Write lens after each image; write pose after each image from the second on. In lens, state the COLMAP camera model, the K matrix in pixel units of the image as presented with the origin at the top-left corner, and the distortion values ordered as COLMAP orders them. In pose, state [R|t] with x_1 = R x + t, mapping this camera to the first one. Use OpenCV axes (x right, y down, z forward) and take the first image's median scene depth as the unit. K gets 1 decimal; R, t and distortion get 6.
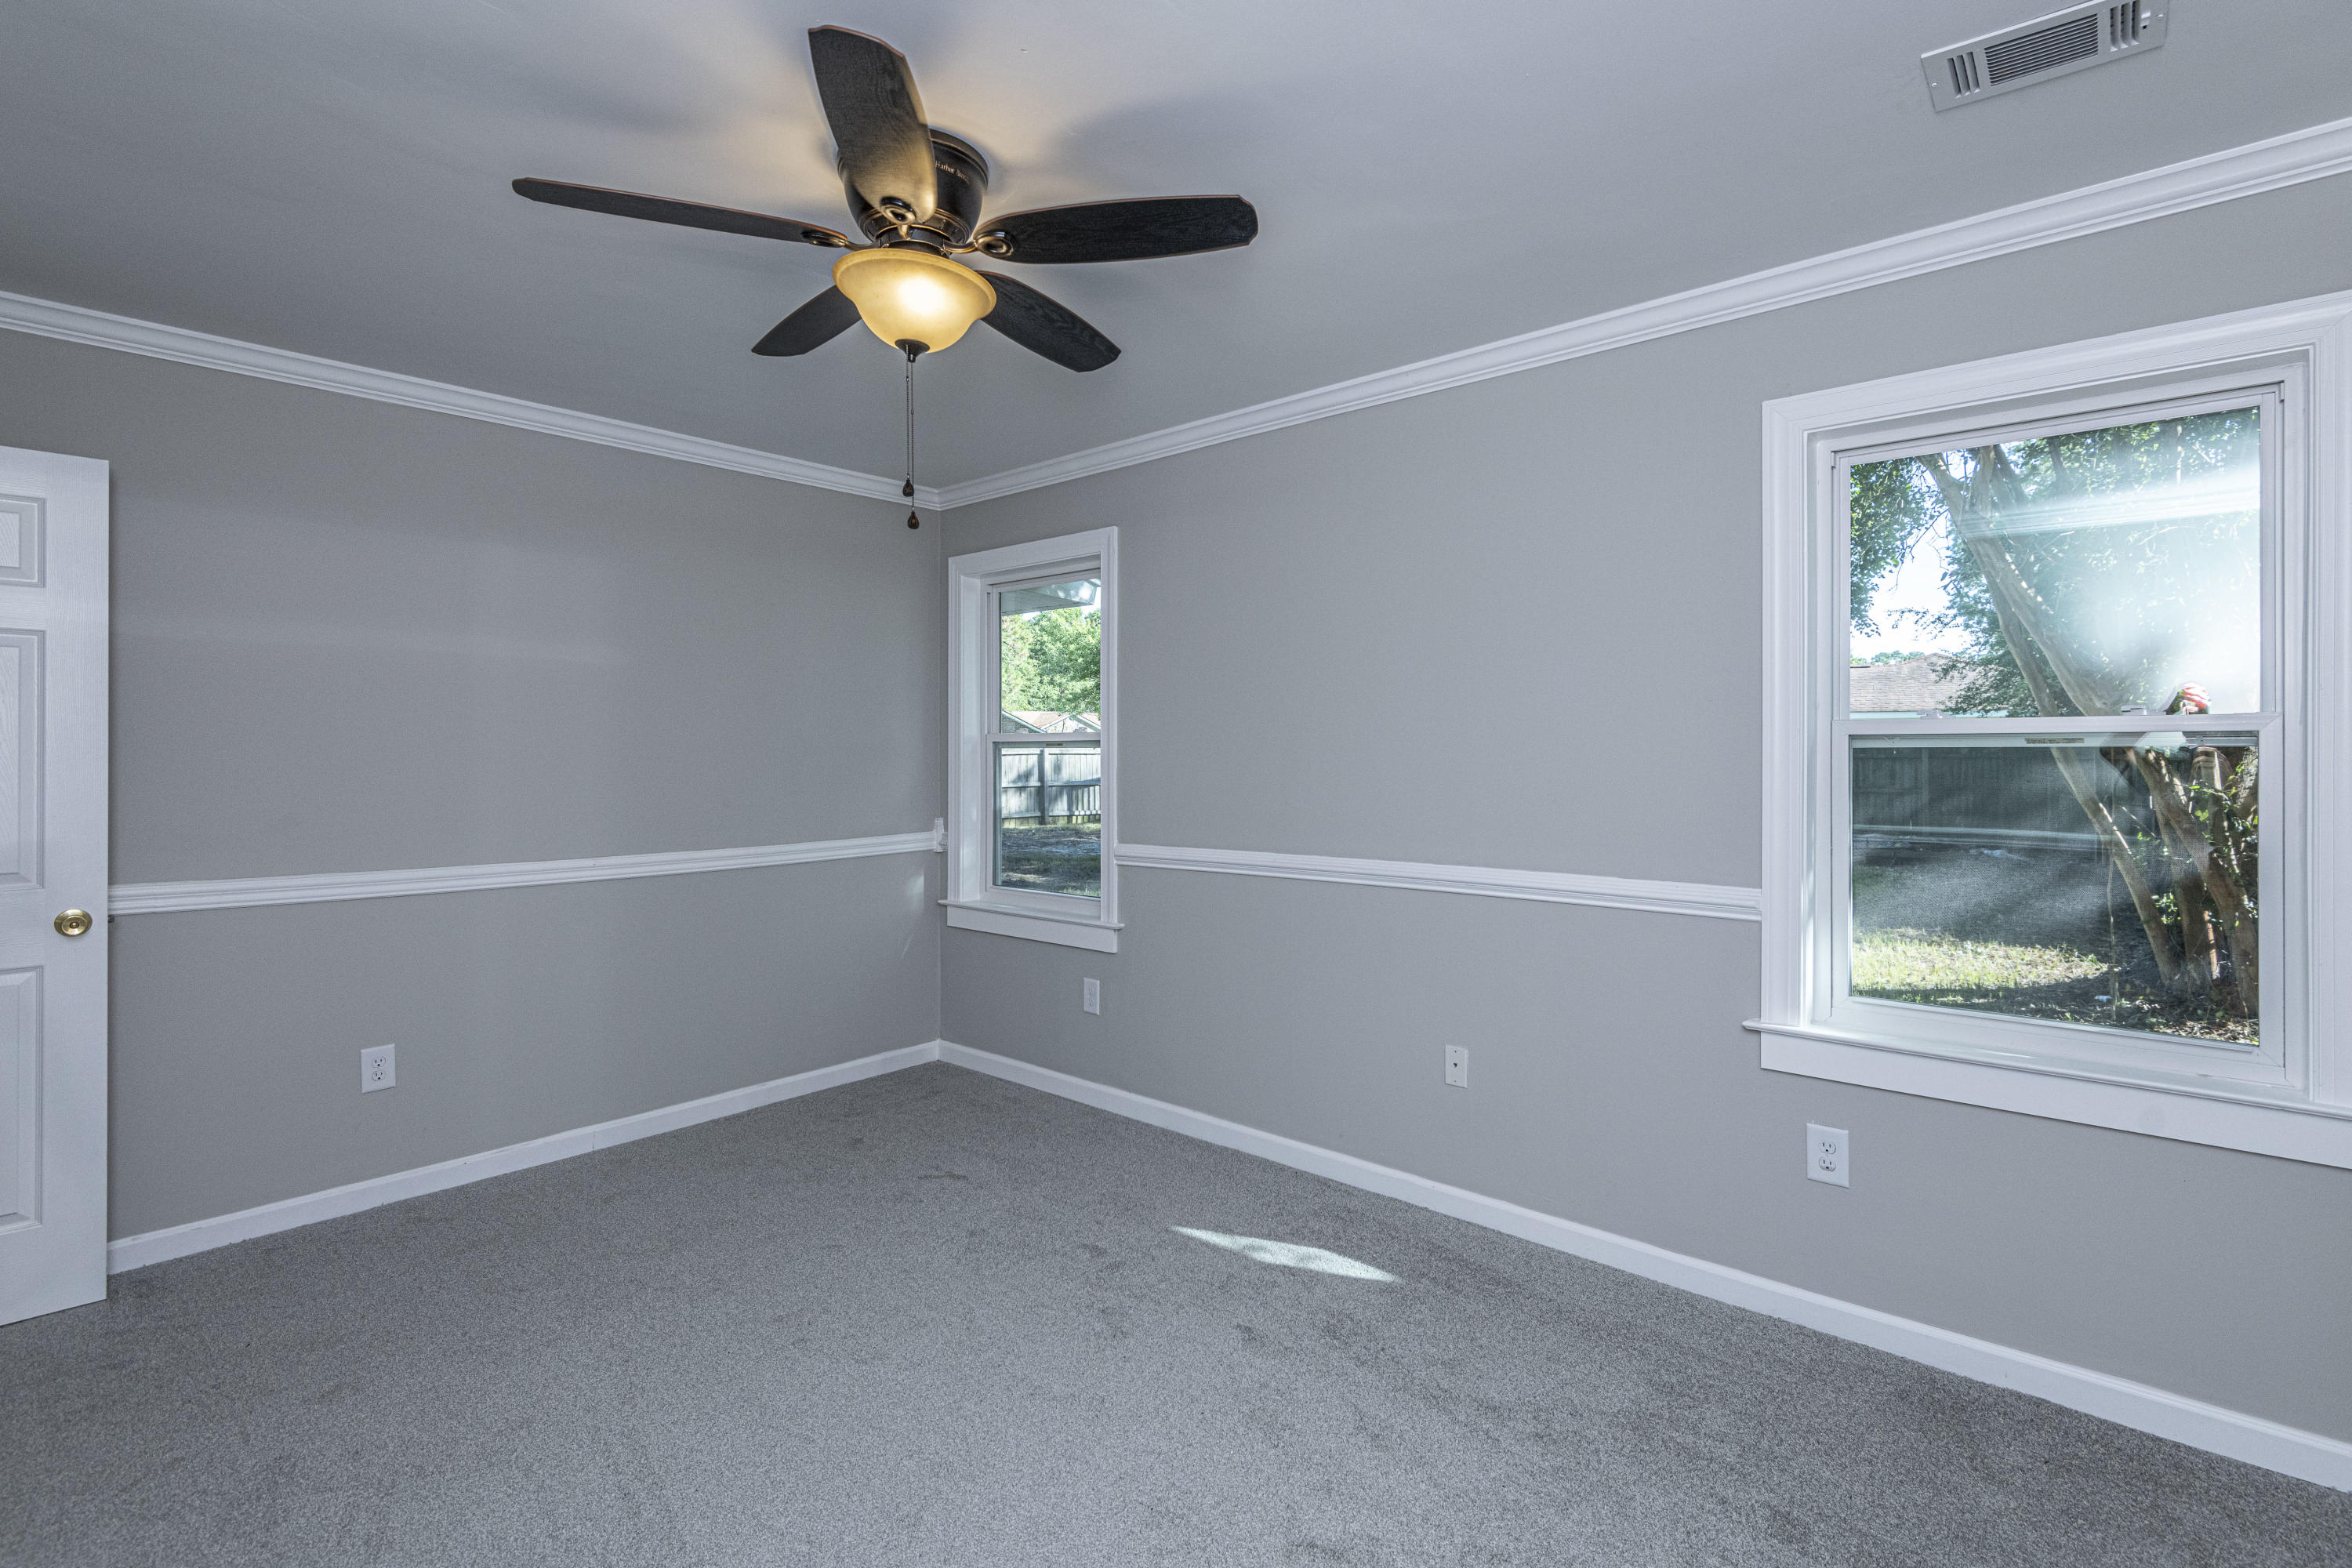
lens RADIAL K [[1156.7, 0, 1170.7], [0, 1156.7, 754.3], [0, 0, 1]] dist [0.044444, -0.000262]
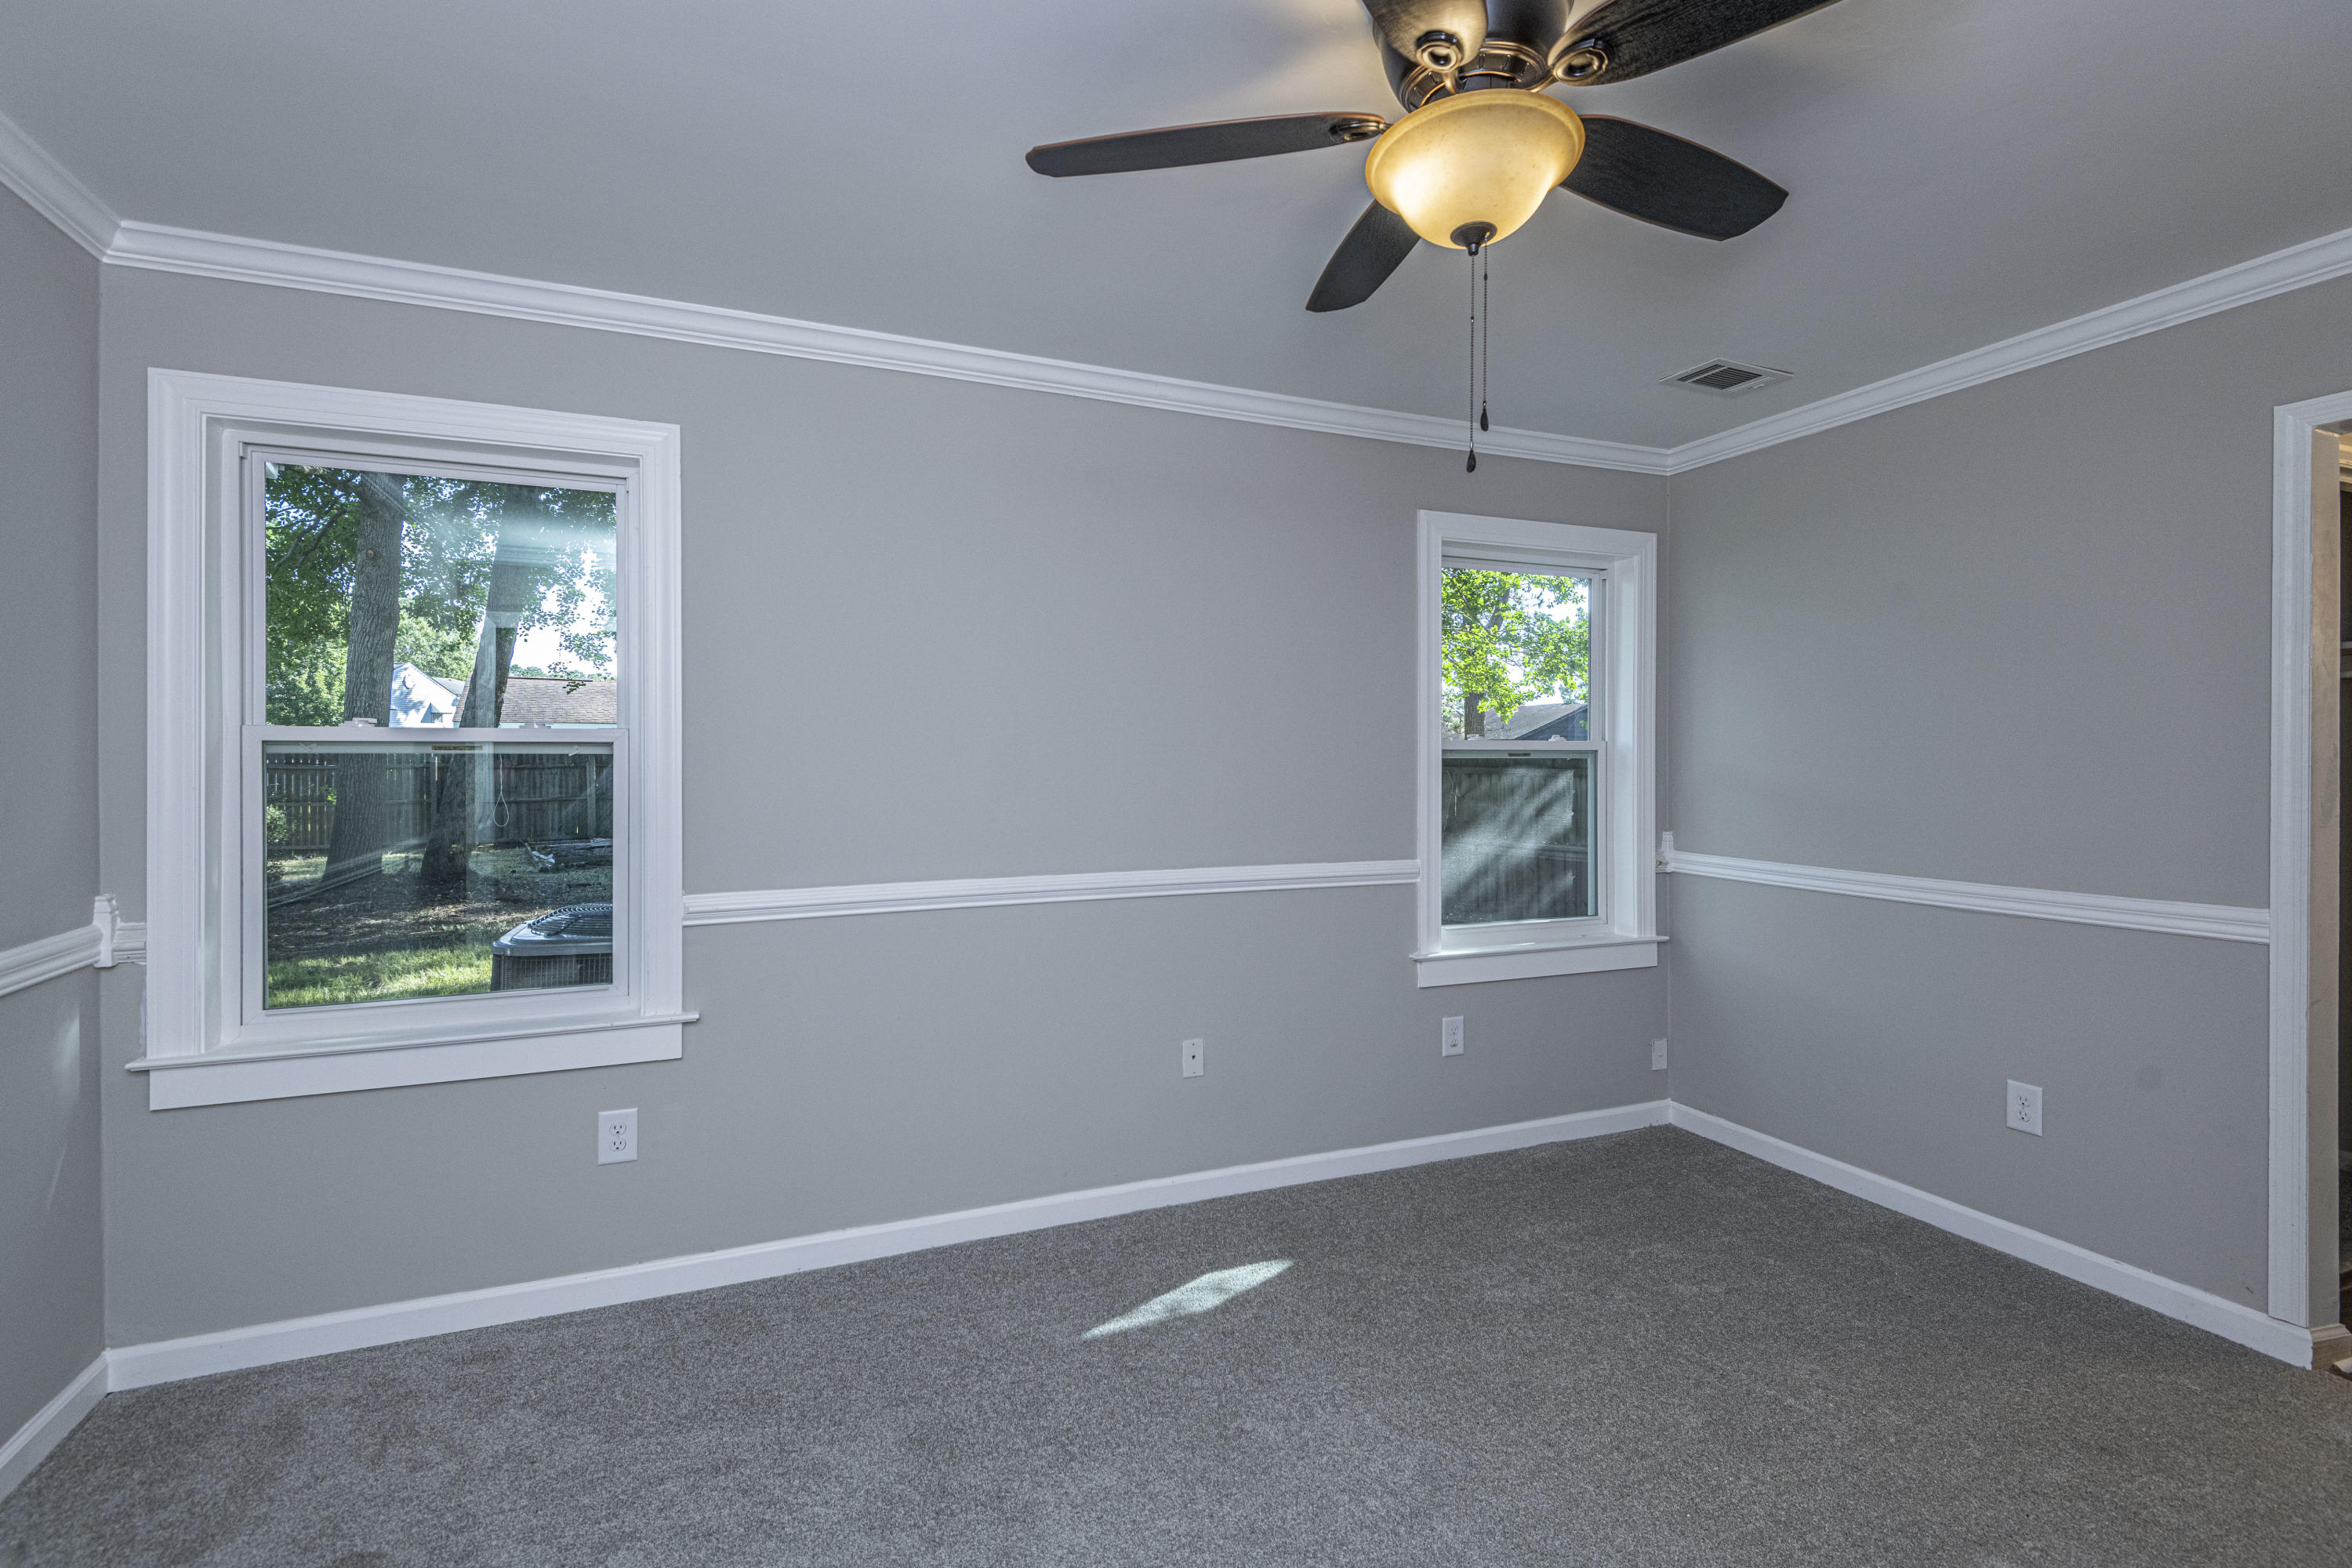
lens RADIAL K [[1084.6, 0, 1183.7], [0, 1084.6, 763.8], [0, 0, 1]] dist [0.041998, -0.024533]
pose [[0.408465, -0.003242, 0.912768, -0.660785], [-0.000126, 0.999993, 0.003608, -0.002760], [-0.912774, -0.001588, 0.408462, 0.606740]]
